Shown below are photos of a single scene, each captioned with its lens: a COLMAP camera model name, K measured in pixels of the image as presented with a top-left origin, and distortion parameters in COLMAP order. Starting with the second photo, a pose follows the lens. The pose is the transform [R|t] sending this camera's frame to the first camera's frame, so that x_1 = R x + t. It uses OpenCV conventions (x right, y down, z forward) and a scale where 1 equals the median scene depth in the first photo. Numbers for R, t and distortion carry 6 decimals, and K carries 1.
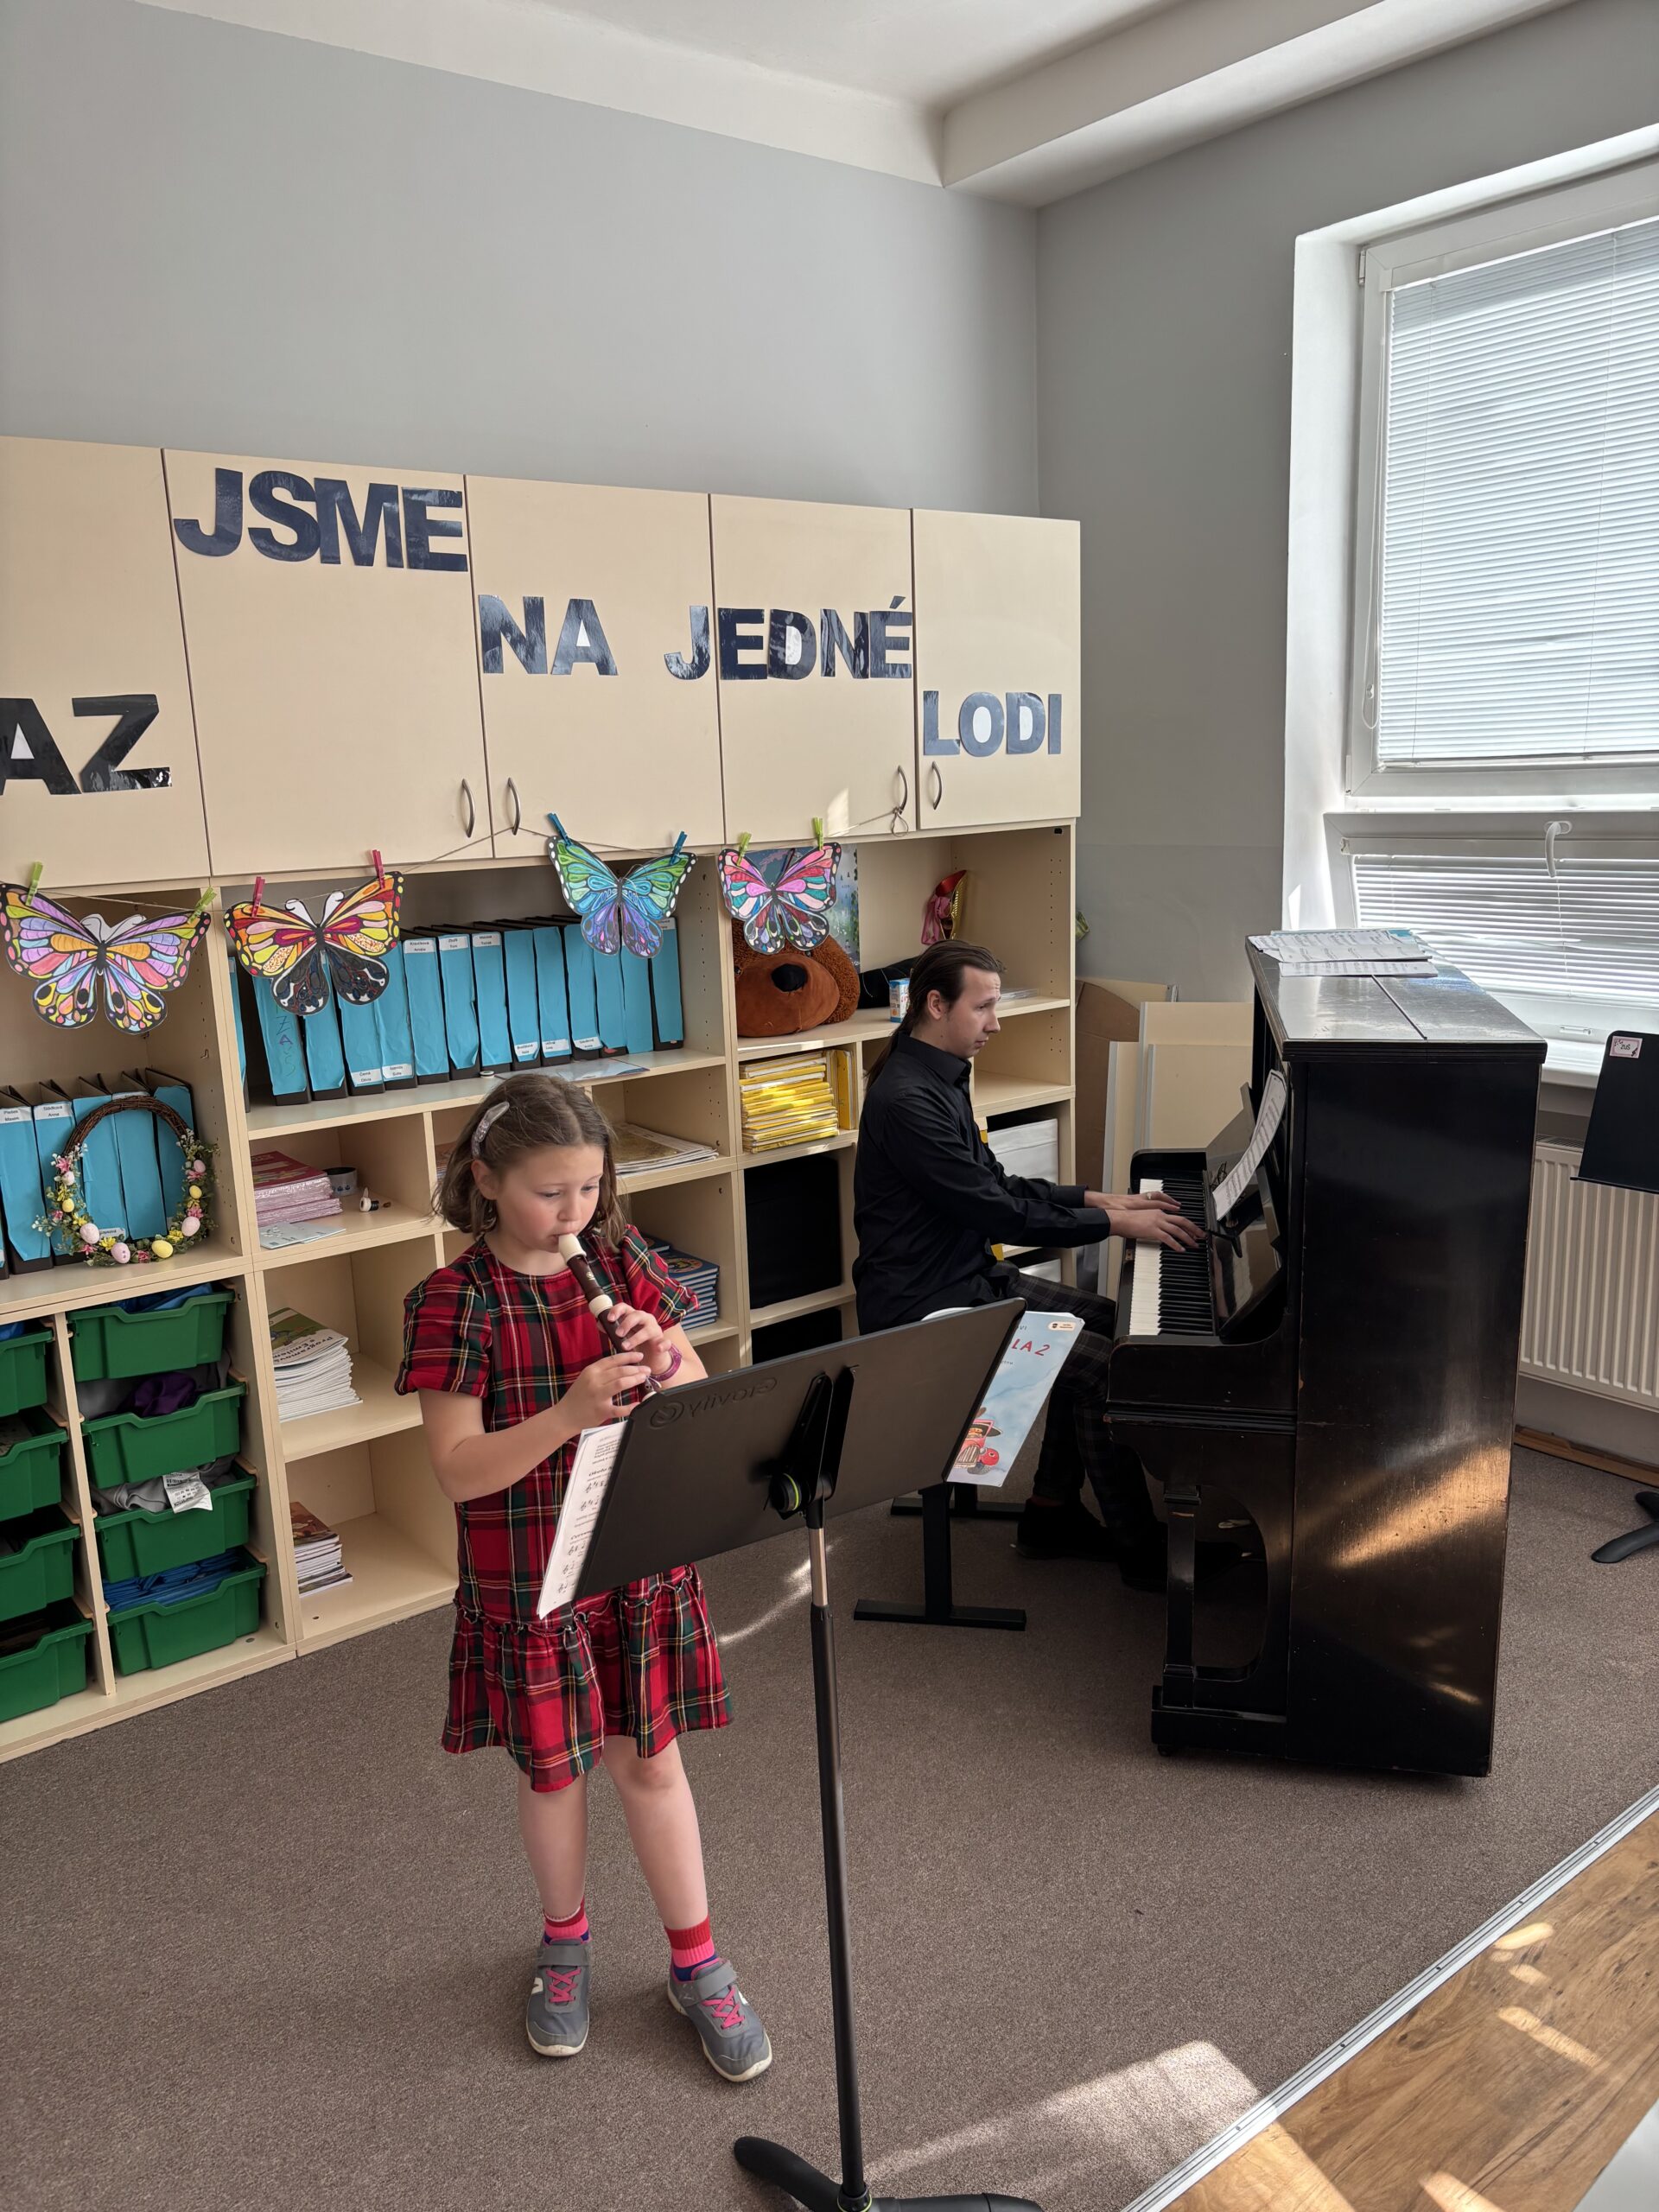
lens RADIAL K [[1689.2, 0, 829.2], [0, 1689.2, 1132.2], [0, 0, 1]] dist [0.054823, -0.067808]
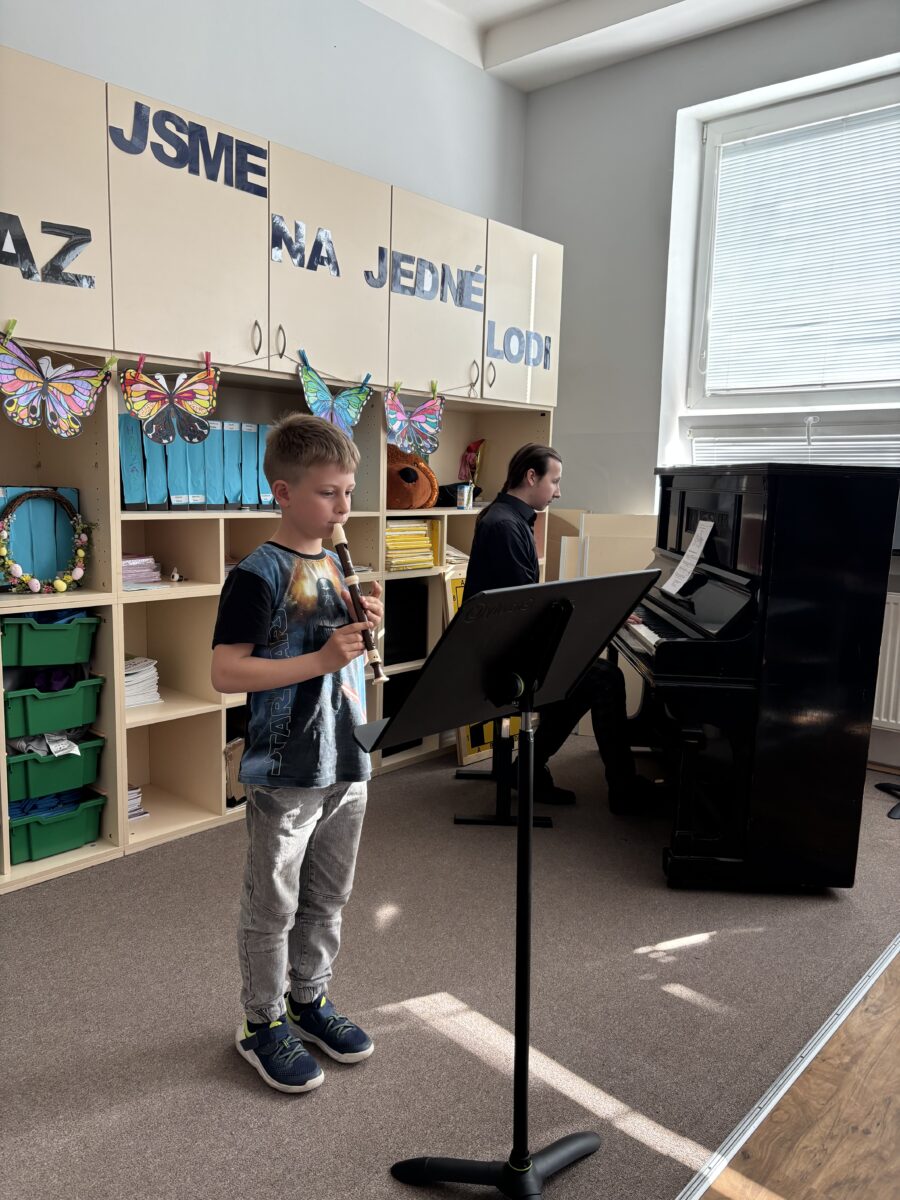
lens RADIAL K [[916.4, 0, 444.6], [0, 916.4, 613.6], [0, 0, 1]] dist [0.054823, -0.067808]
pose [[0.981639, 0.033943, 0.187706, -0.191777], [-0.020720, 0.997192, -0.071965, 0.141778], [-0.189622, 0.066754, 0.979585, 0.089400]]
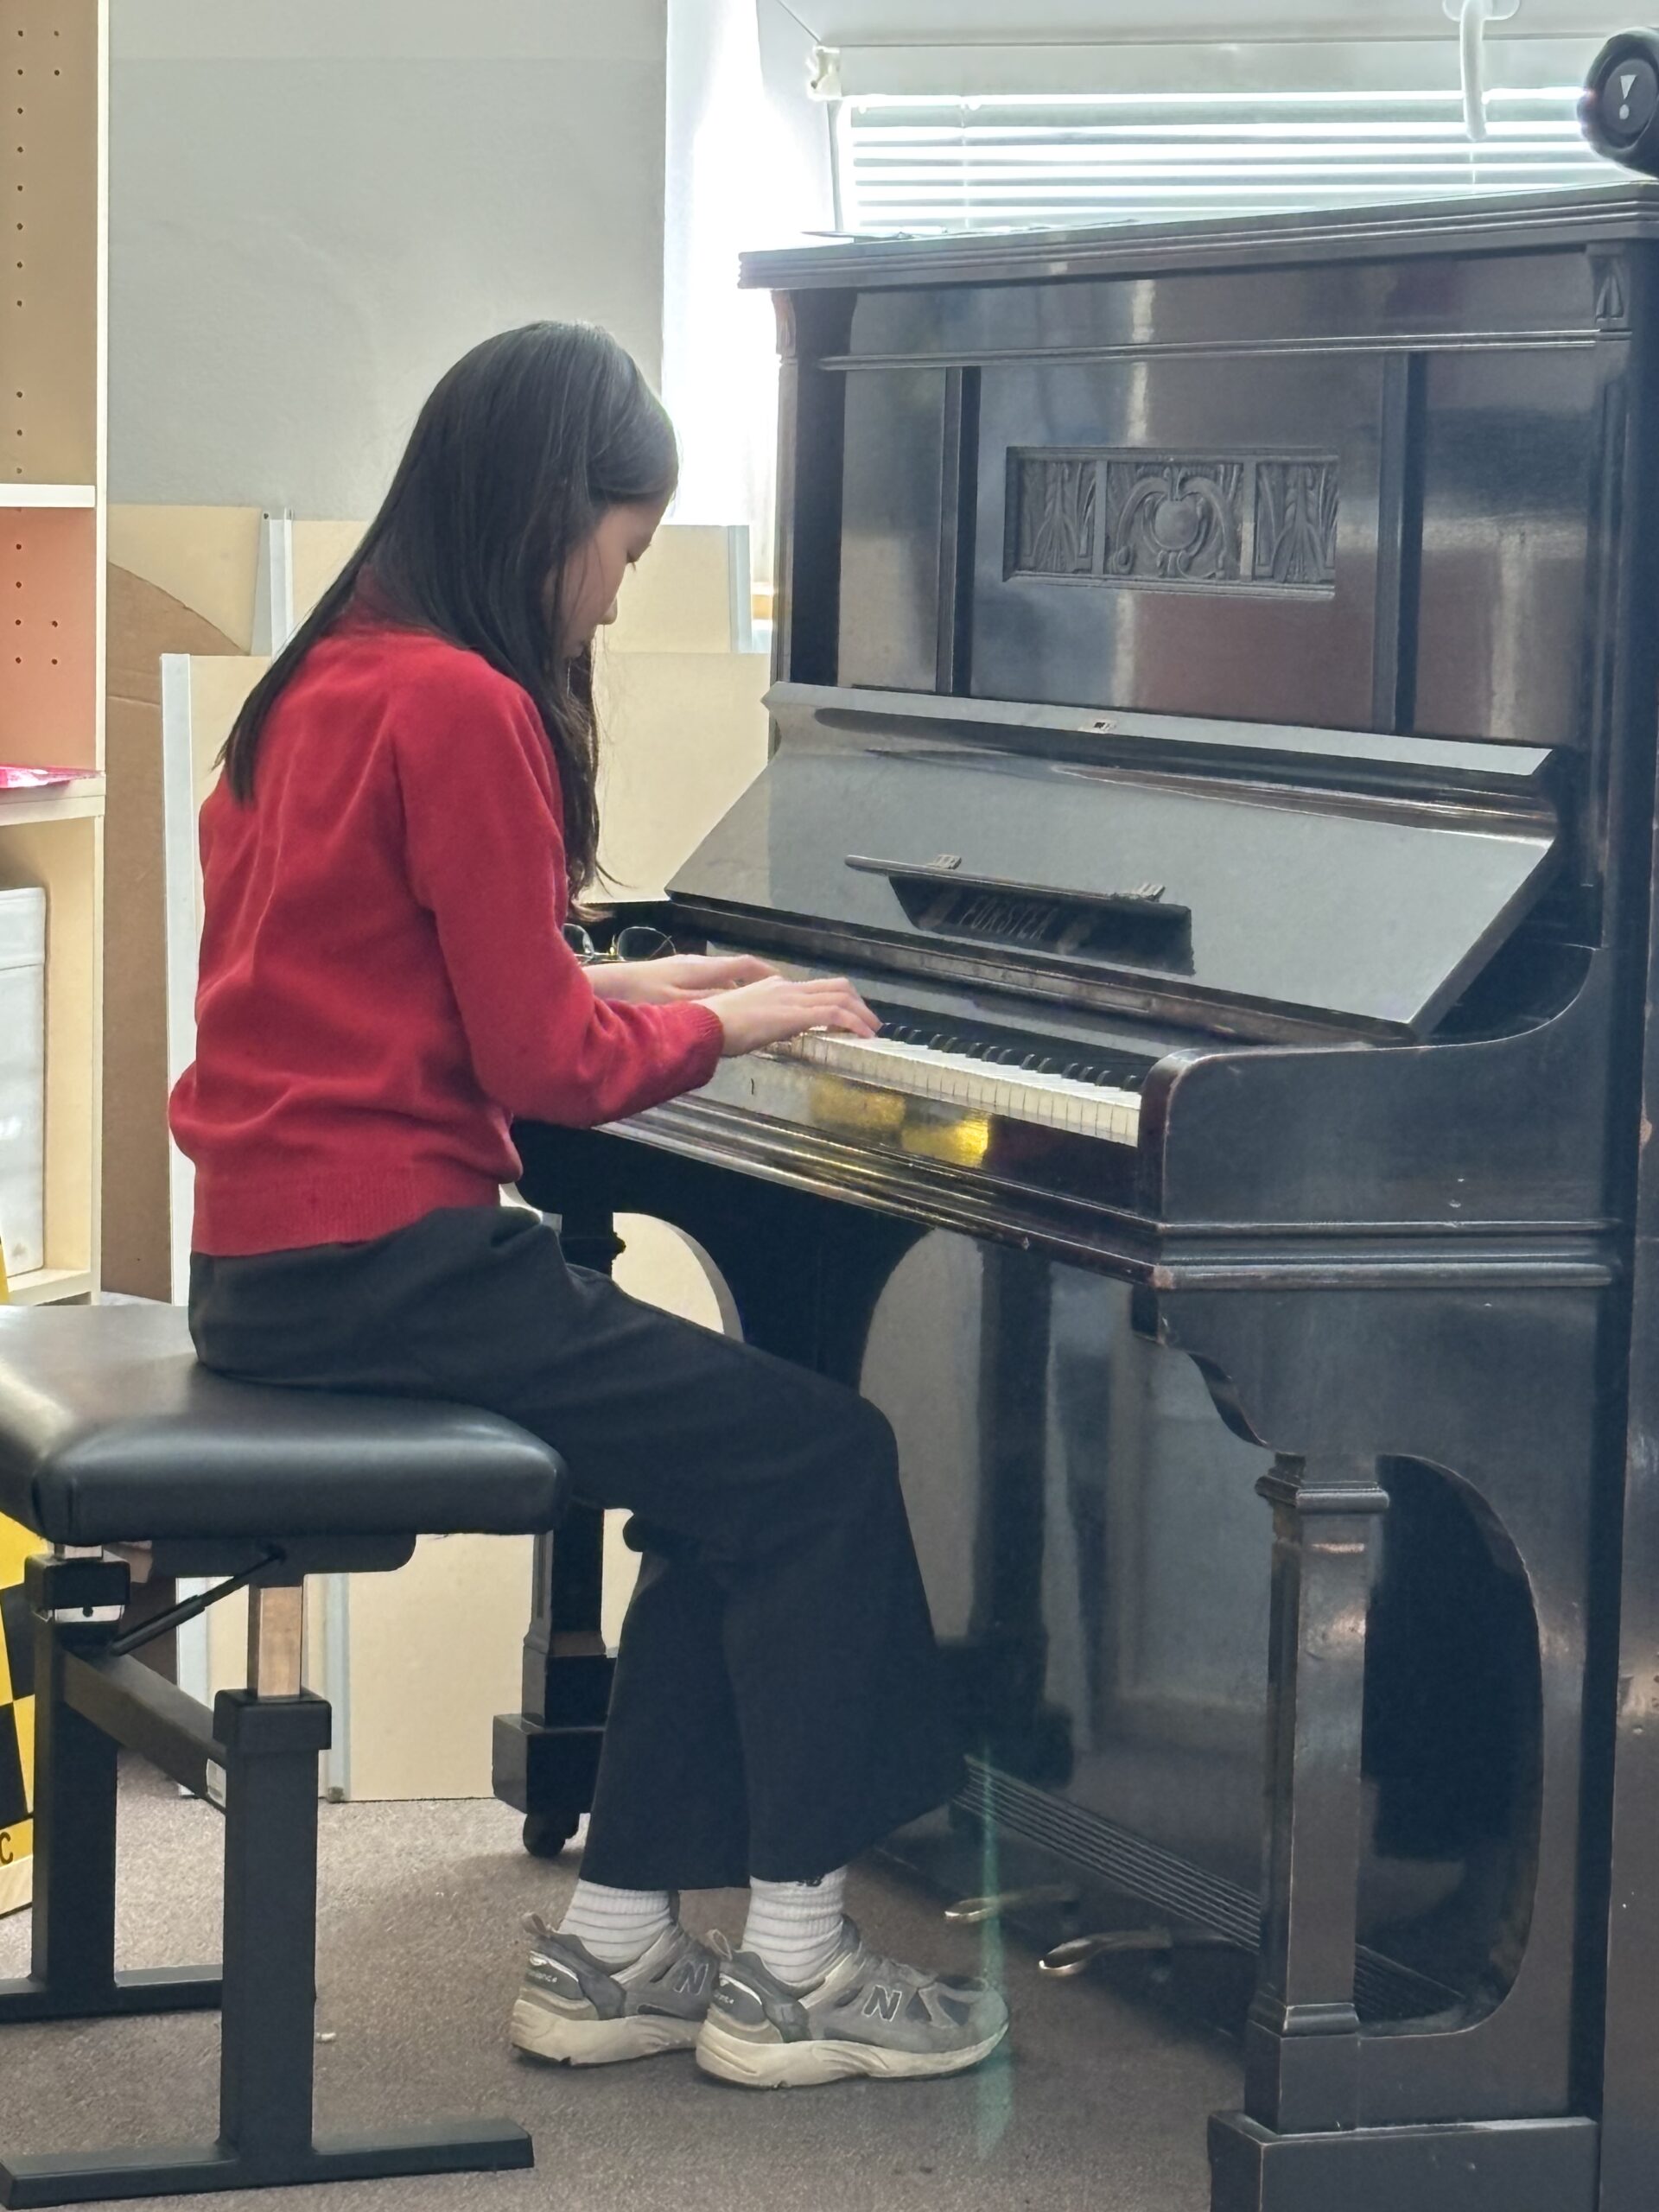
lens RADIAL K [[6788.3, 0, 836.5], [0, 6788.3, 1108.8], [0, 0, 1]] dist [0.362243, 0.000000]
pose [[0.835977, 0.002470, 0.548760, -0.573614], [0.070881, 0.991127, -0.112441, 0.245641], [-0.544168, 0.132894, 0.828384, -0.127617]]
